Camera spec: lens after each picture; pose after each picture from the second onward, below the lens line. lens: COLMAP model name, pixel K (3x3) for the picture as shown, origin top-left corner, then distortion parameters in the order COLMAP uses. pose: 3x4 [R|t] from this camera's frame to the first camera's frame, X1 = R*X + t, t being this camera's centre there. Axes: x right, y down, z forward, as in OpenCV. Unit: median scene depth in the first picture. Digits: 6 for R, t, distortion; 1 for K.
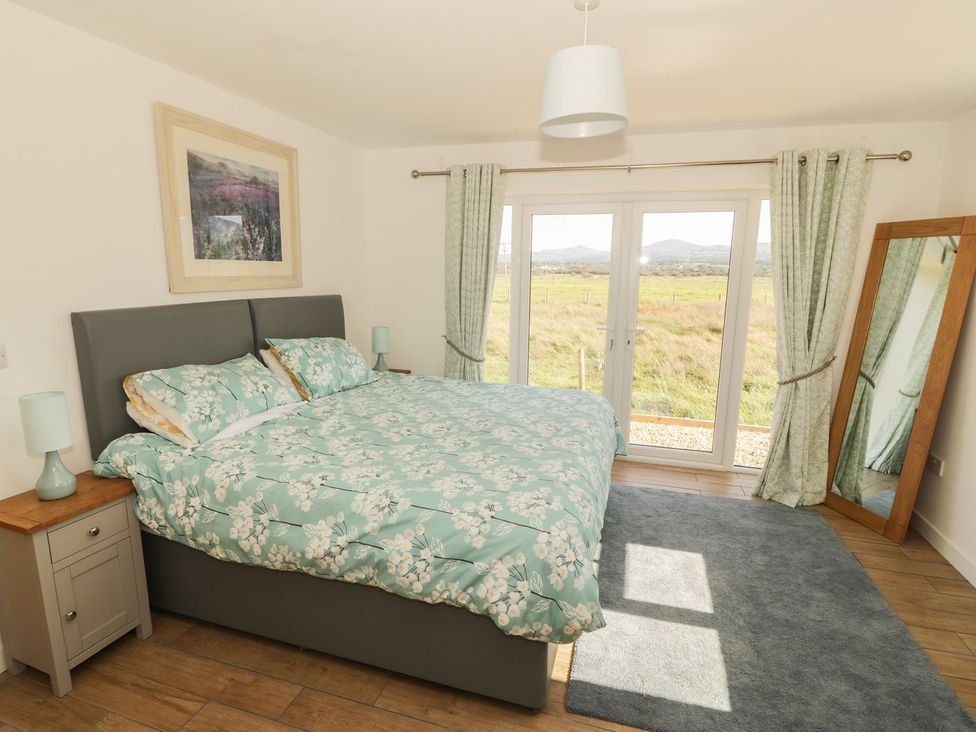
lens RADIAL K [[510.4, 0, 483.3], [0, 510.4, 363.4], [0, 0, 1]] dist [0.002598, -0.014373]
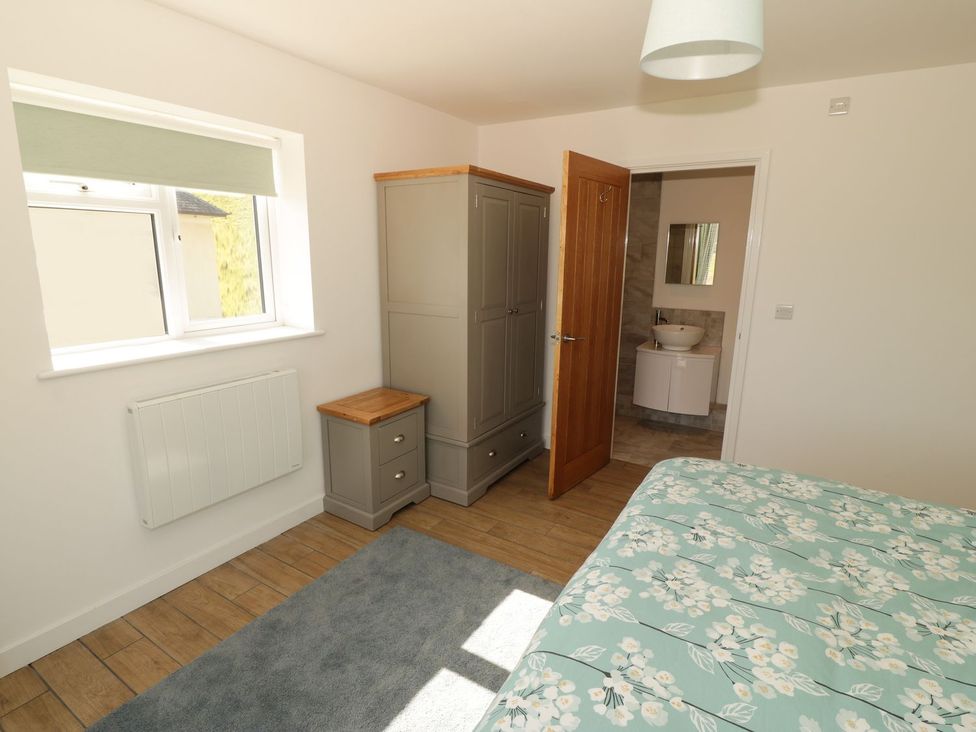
lens RADIAL K [[510.4, 0, 483.3], [0, 510.4, 363.4], [0, 0, 1]] dist [0.002598, -0.014373]
pose [[-0.965499, -0.076968, 0.248771, 0.236526], [0.024977, 0.923546, 0.382674, -0.292849], [-0.259205, 0.375685, -0.889760, 1.619046]]
